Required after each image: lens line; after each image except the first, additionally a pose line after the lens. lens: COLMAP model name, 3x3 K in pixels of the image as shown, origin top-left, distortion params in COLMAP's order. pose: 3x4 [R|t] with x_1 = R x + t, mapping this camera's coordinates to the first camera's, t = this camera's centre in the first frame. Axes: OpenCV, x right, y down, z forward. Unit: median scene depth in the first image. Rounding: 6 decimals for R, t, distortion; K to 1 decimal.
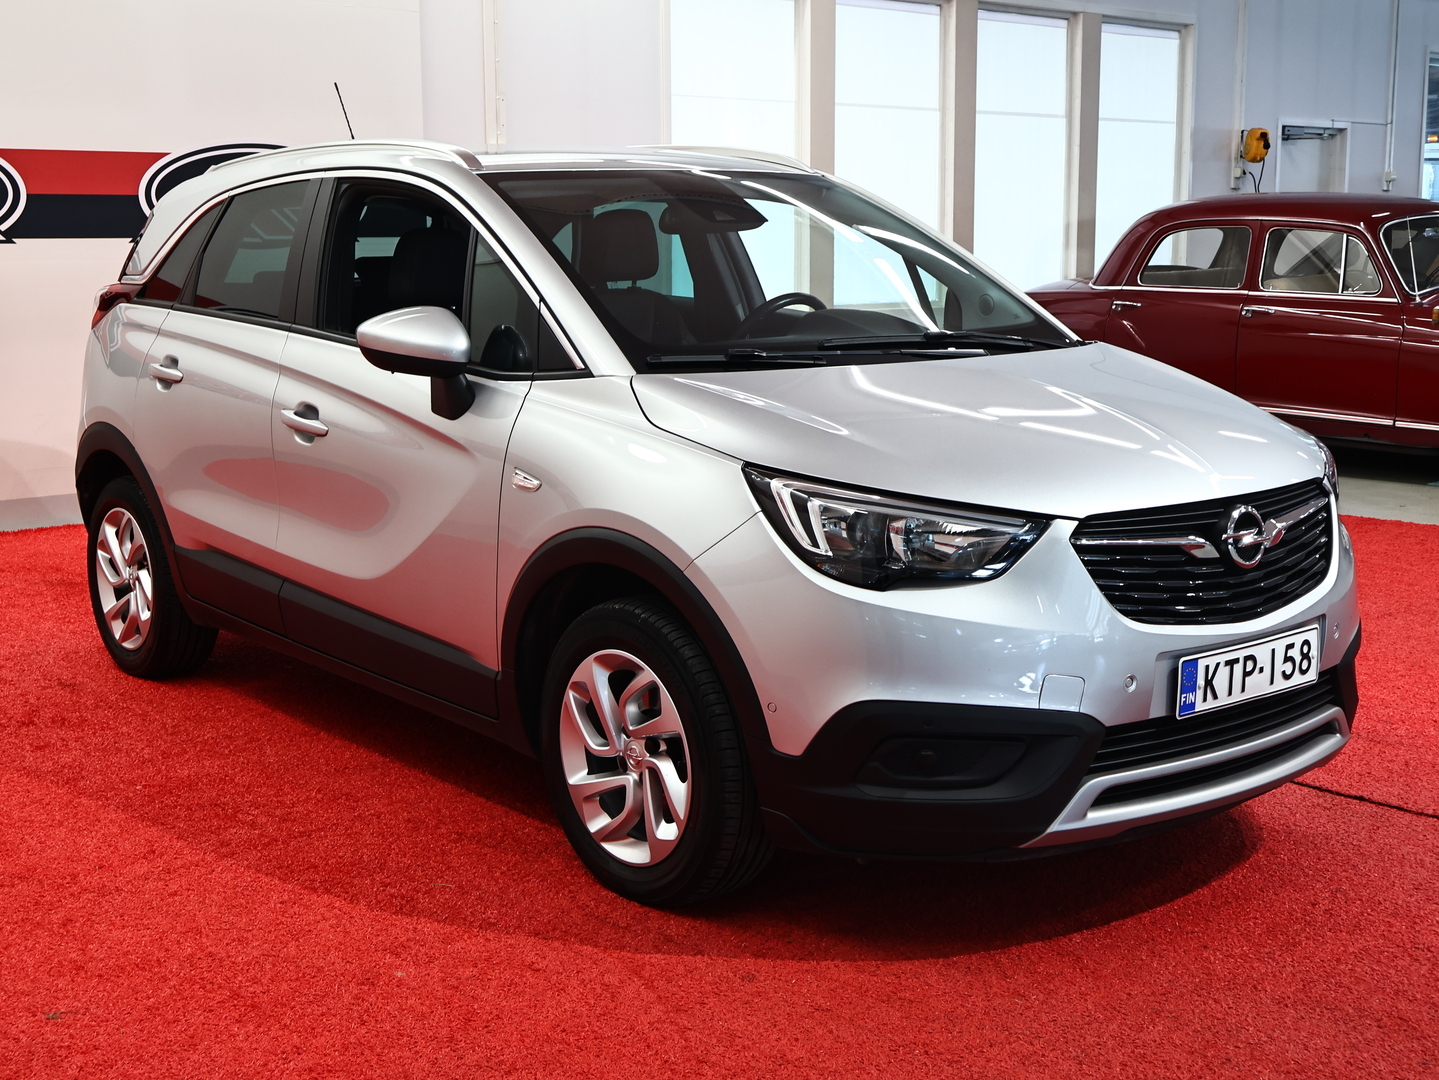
lens RADIAL K [[1888.9, 0, 715.5], [0, 1888.9, 547.1], [0, 0, 1]] dist [0.056583, 0.000000]
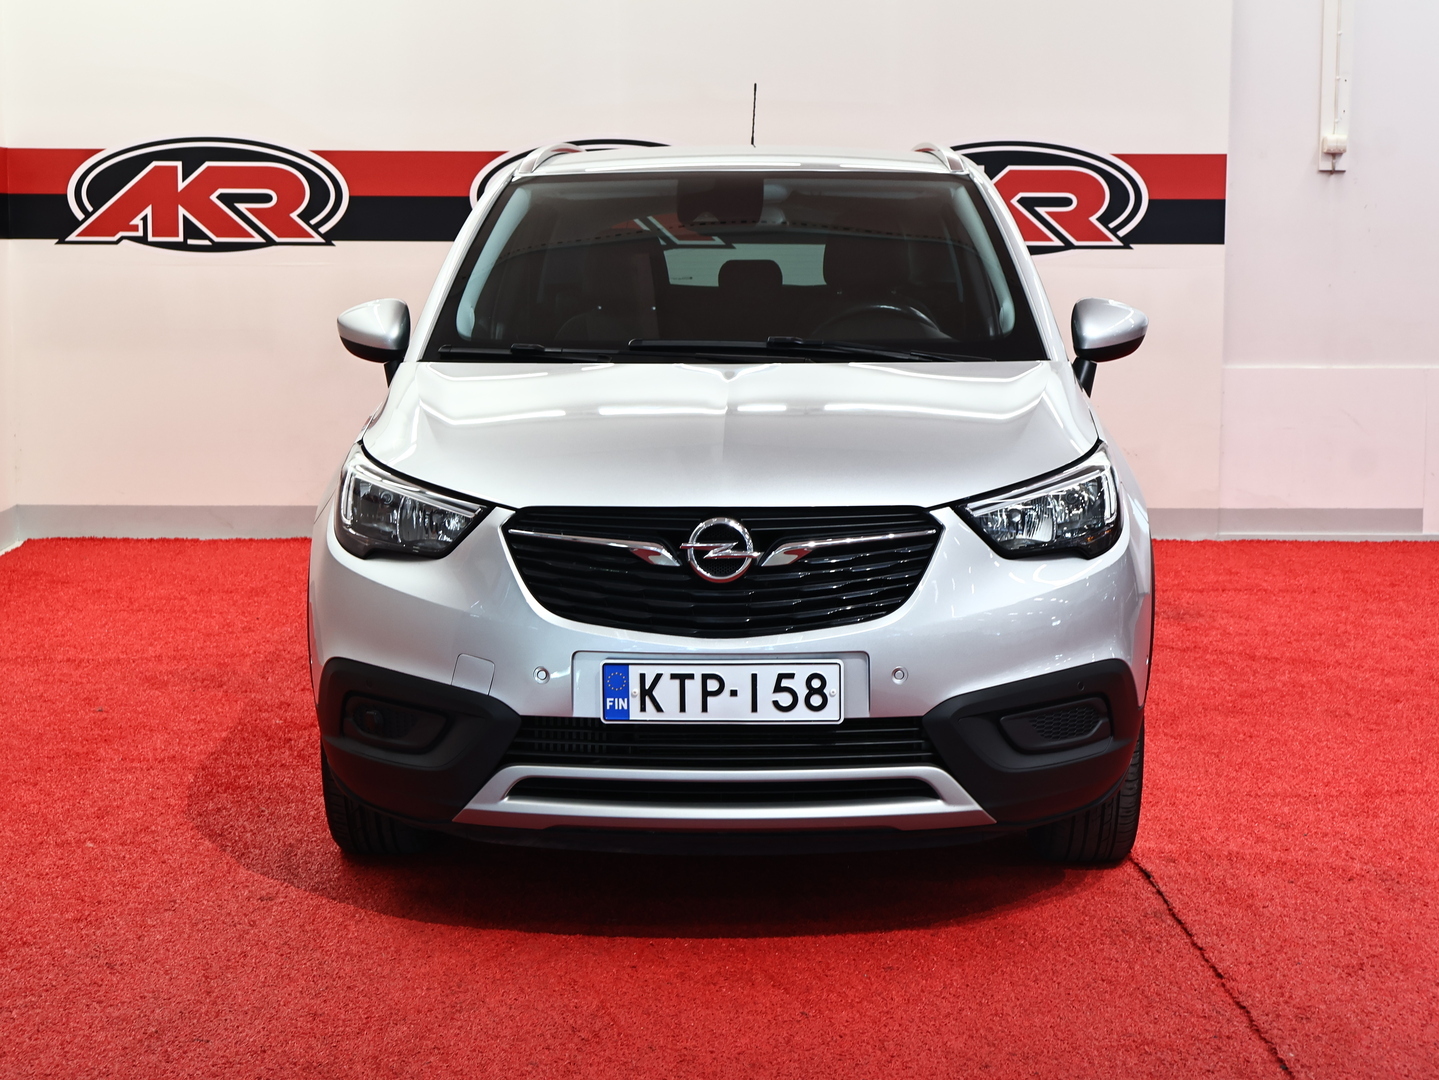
lens RADIAL K [[2547.1, 0, 723.6], [0, 2547.1, 542.8], [0, 0, 1]] dist [0.020713, 0.000000]
pose [[0.741842, 0.083716, -0.665328, 1.139844], [-0.116348, 0.993197, -0.004758, -0.003038], [0.660404, 0.080940, 0.746536, 0.044342]]
